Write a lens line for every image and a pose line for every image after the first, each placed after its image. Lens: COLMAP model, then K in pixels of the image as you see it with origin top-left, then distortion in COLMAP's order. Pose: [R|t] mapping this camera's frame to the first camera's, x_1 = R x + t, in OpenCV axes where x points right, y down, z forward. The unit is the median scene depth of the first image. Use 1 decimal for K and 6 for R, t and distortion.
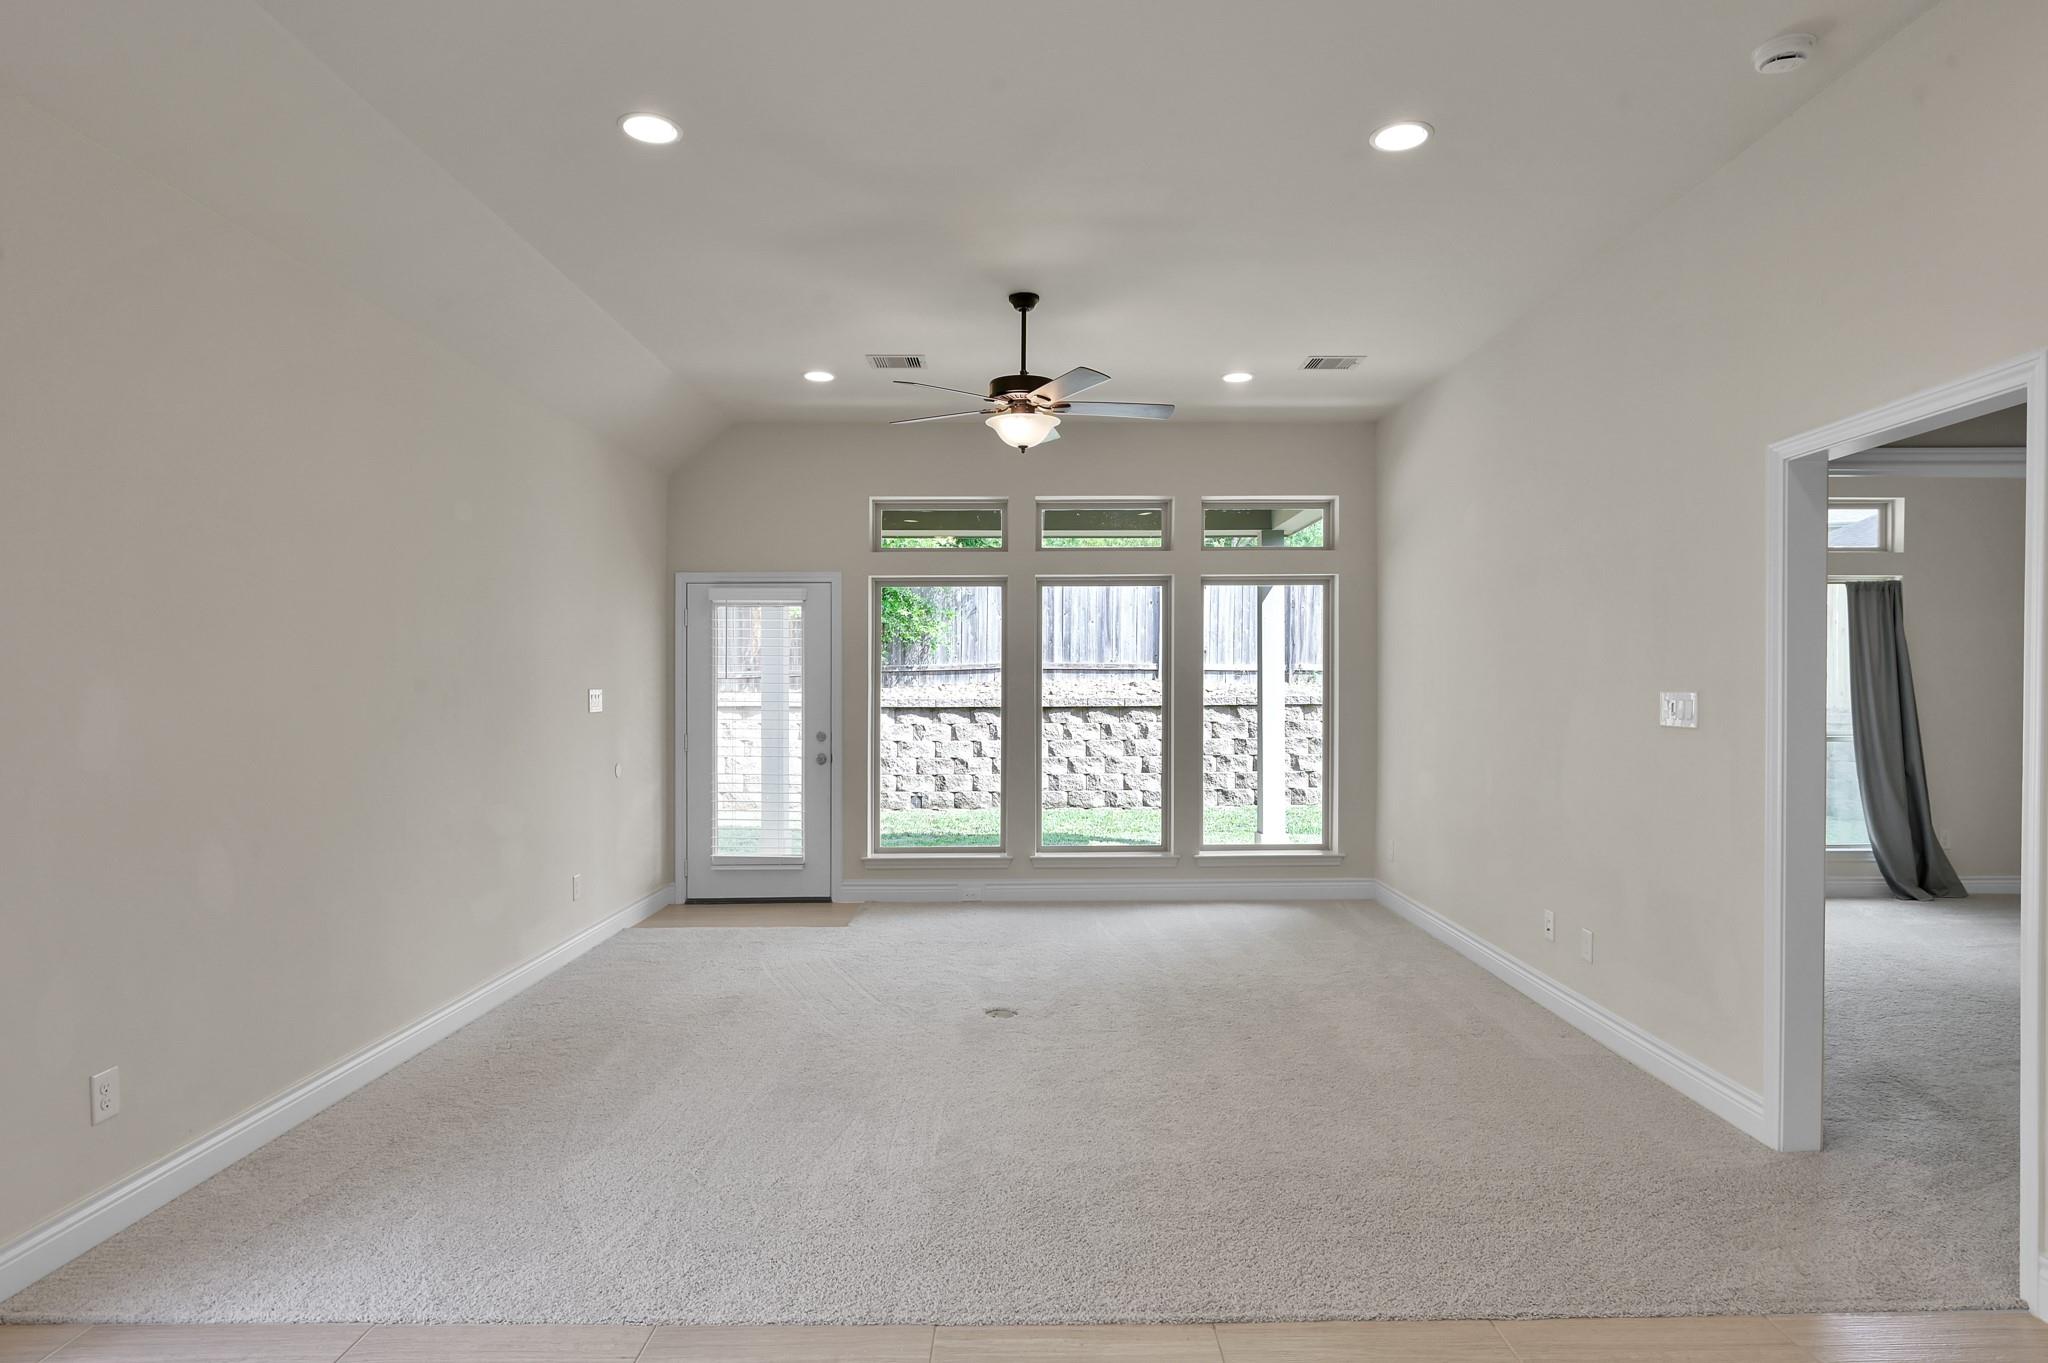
lens RADIAL K [[1135.8, 0, 1042.1], [0, 1135.8, 676.7], [0, 0, 1]] dist [0.003094, 0.002215]
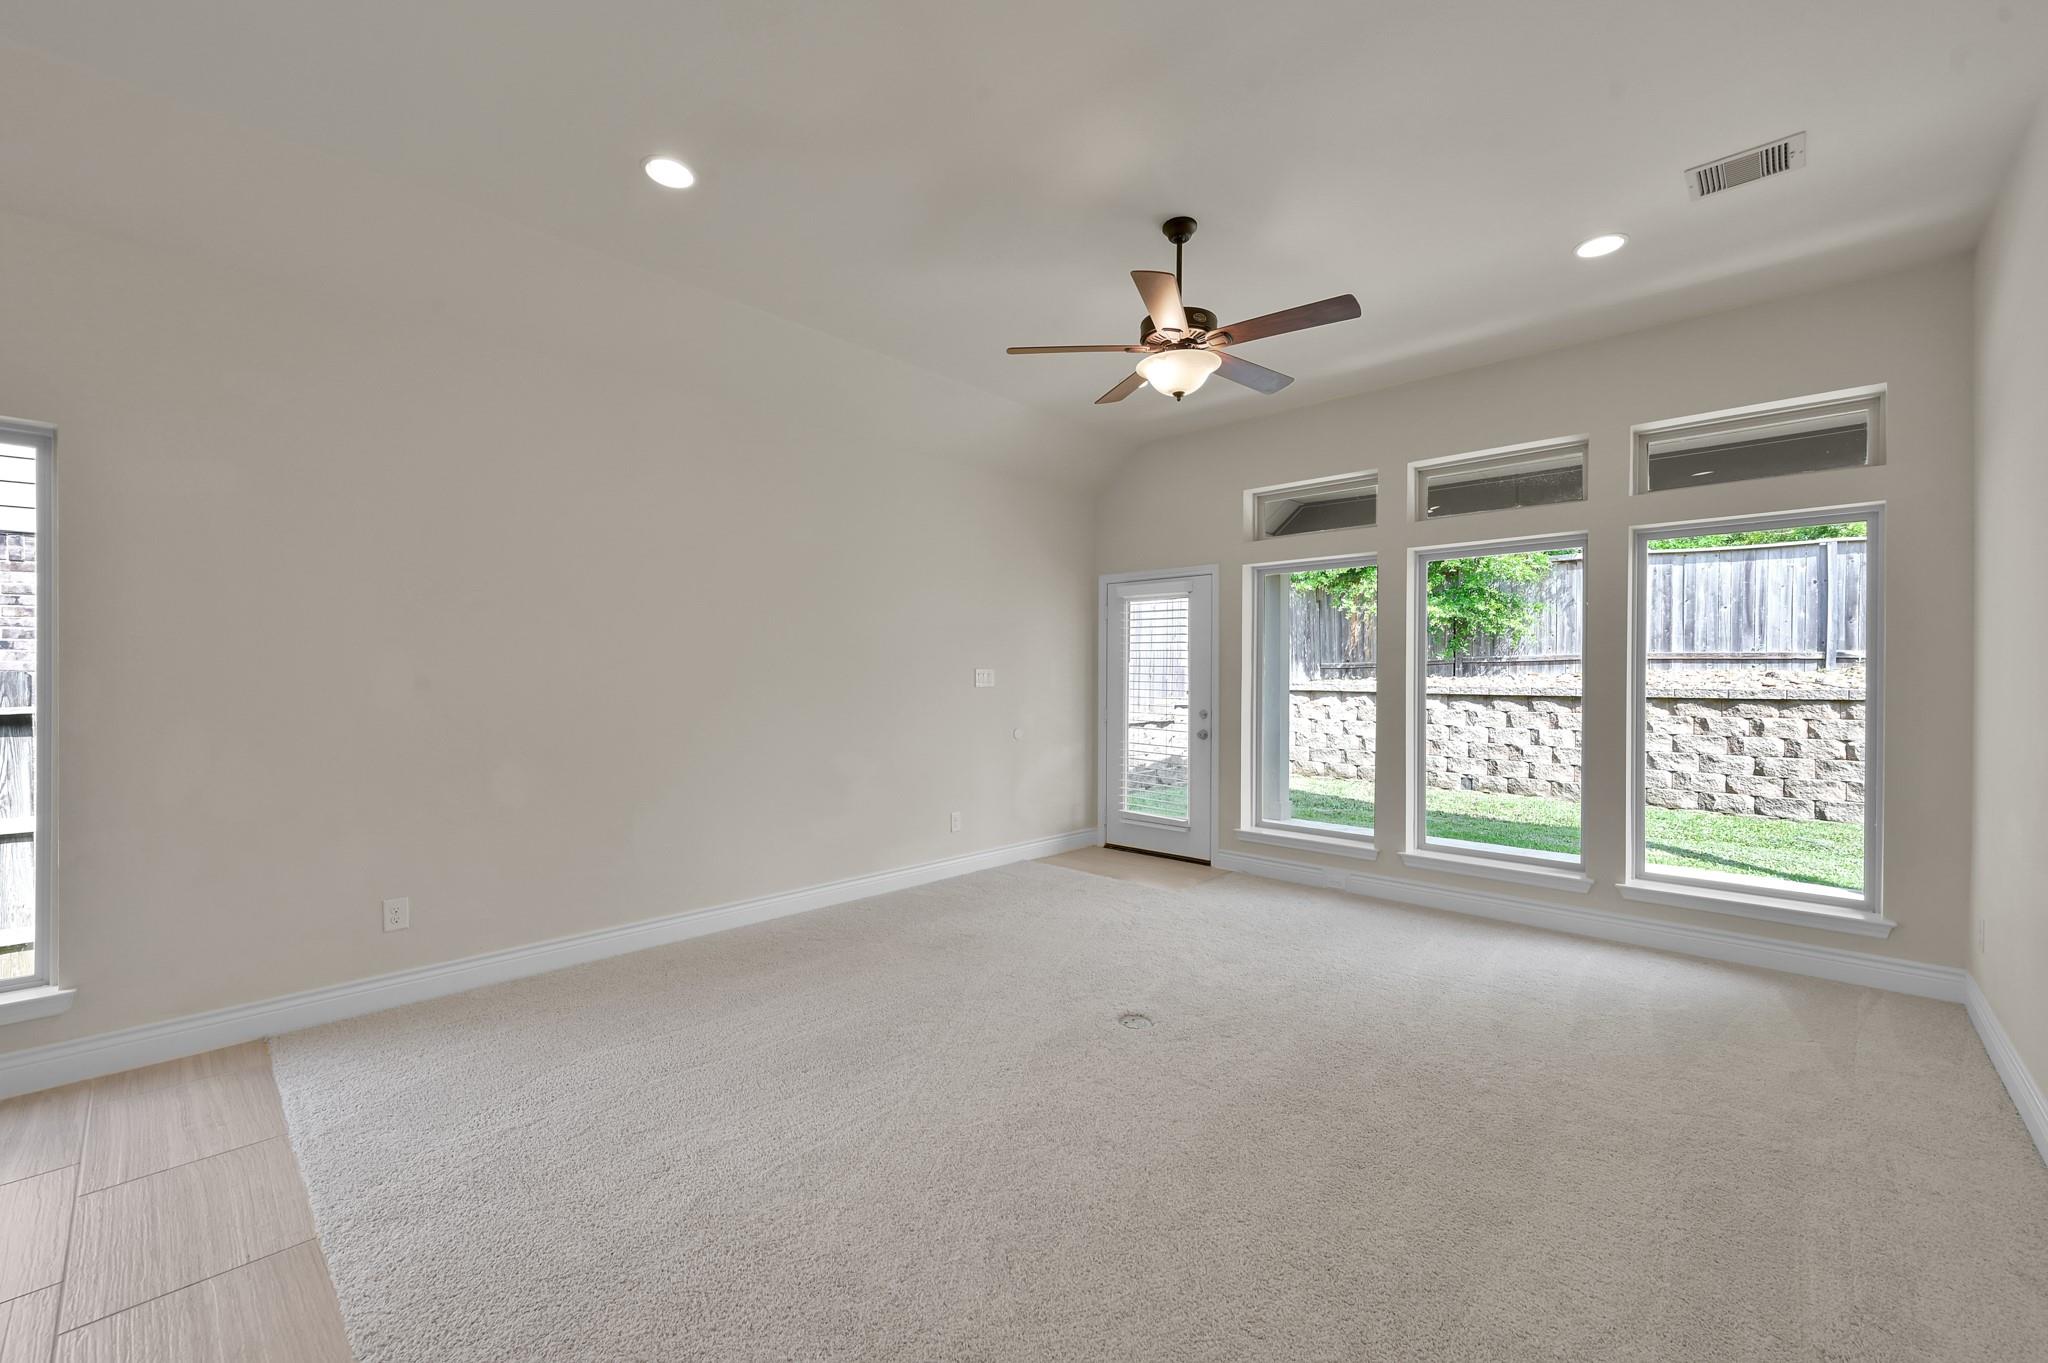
lens RADIAL K [[817.9, 0, 1029.7], [0, 817.9, 671.5], [0, 0, 1]] dist [0.003995, -0.000081]
pose [[0.721272, 0.002694, -0.692646, 0.124796], [-0.002418, 0.999996, 0.001371, 0.005418], [0.692647, 0.000686, 0.721276, 0.163949]]
